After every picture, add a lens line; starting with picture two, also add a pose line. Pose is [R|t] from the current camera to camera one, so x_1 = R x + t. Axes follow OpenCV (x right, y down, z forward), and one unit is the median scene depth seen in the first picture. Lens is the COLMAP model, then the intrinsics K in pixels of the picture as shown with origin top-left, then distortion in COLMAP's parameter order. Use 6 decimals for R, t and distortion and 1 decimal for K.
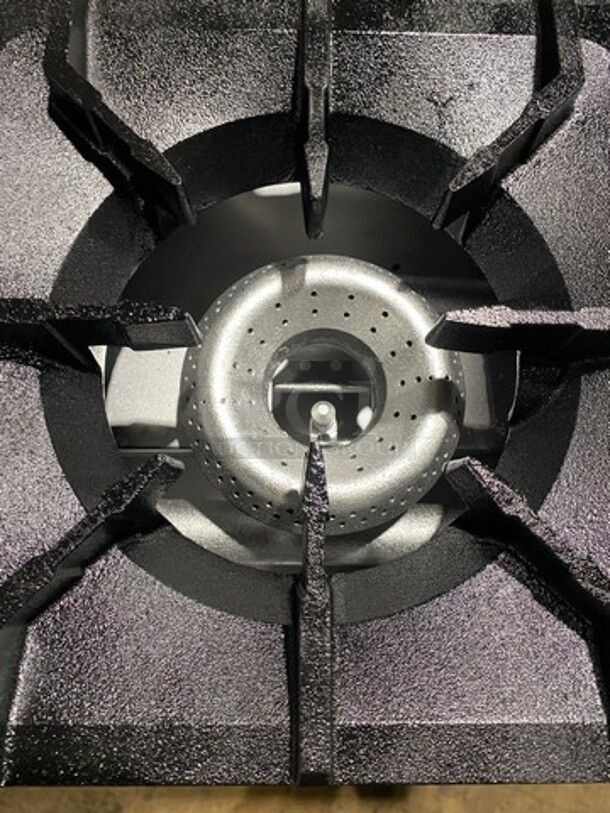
lens RADIAL K [[609.6, 0, 310.9], [0, 609.6, 401.3], [0, 0, 1]] dist [0.006185, -0.000319]
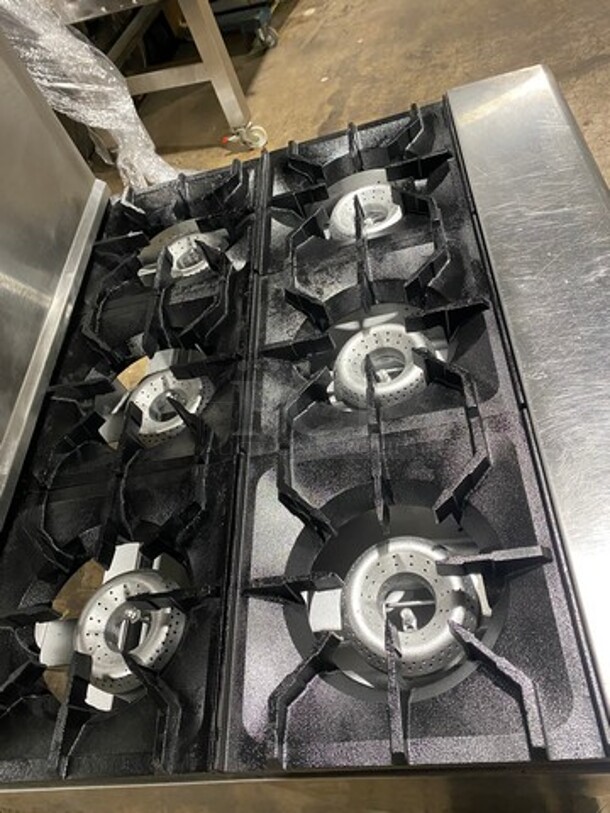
lens RADIAL K [[609.6, 0, 302.9], [0, 609.6, 400.5], [0, 0, 1]] dist [0.006185, -0.000319]
pose [[0.942444, -0.197571, -0.269751, 0.420960], [0.077625, 0.913996, -0.398228, 0.167067], [0.325230, 0.354368, 0.876726, -1.302547]]
